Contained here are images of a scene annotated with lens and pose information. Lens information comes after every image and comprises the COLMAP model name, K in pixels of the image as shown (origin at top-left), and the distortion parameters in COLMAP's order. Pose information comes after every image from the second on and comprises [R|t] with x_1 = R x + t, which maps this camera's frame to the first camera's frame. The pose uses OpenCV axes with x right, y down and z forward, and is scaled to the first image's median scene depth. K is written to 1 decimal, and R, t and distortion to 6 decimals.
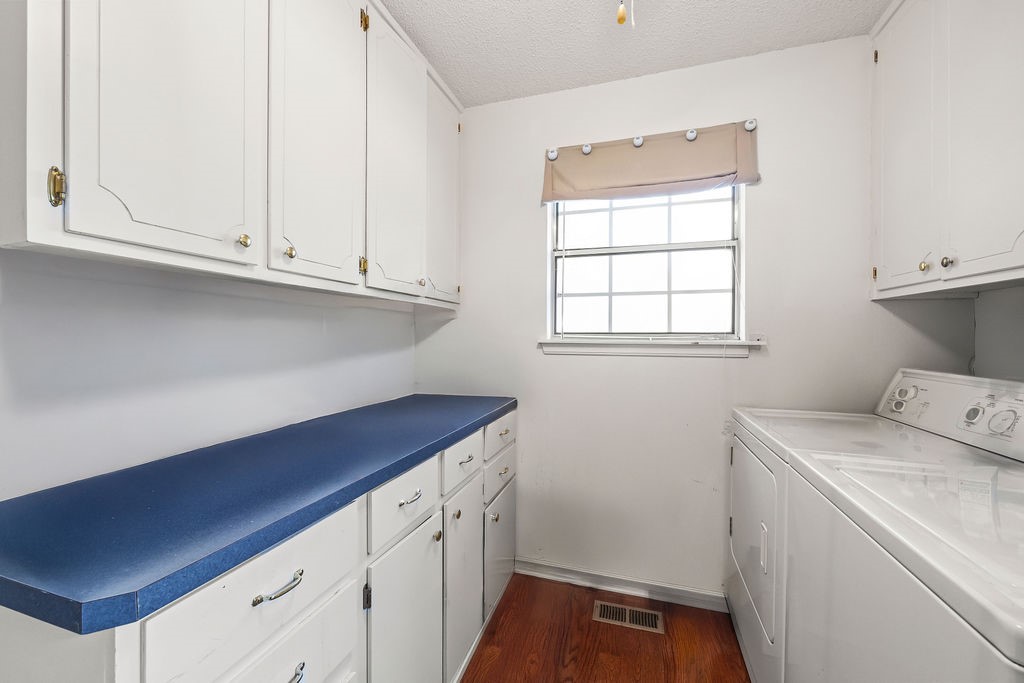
lens RADIAL K [[408.8, 0, 508.8], [0, 408.8, 338.4], [0, 0, 1]] dist [0.001388, -0.000047]
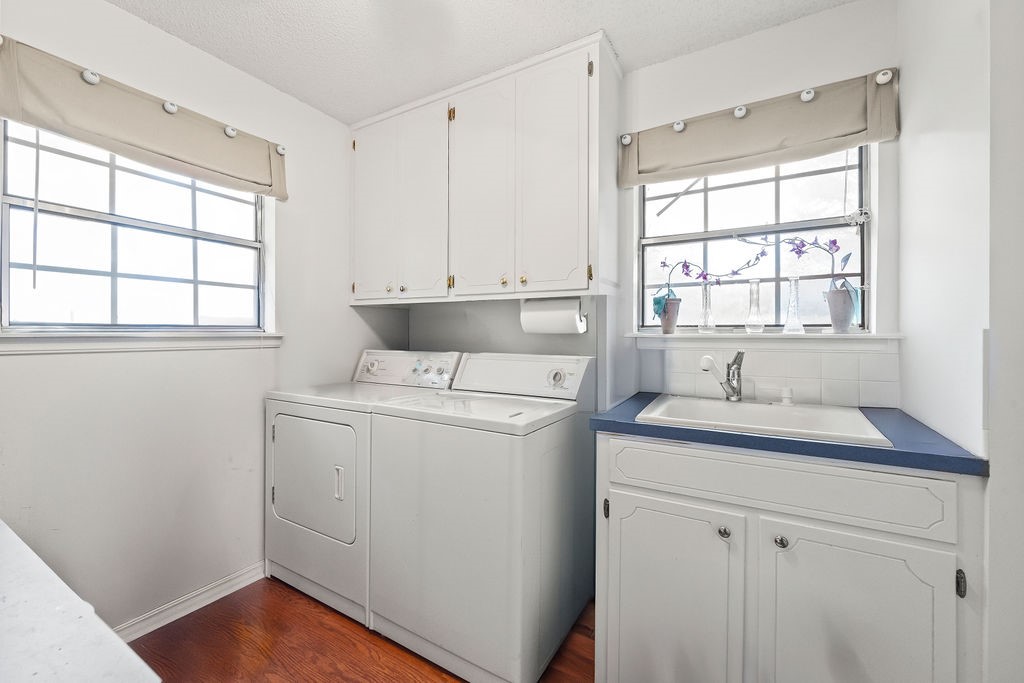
lens RADIAL K [[408.8, 0, 509.9], [0, 408.8, 335.1], [0, 0, 1]] dist [0.001388, -0.000047]
pose [[0.208929, -0.009164, 0.977888, -0.405020], [0.001546, 0.999958, 0.009040, 0.001727], [-0.977930, -0.000377, 0.208934, 0.103456]]
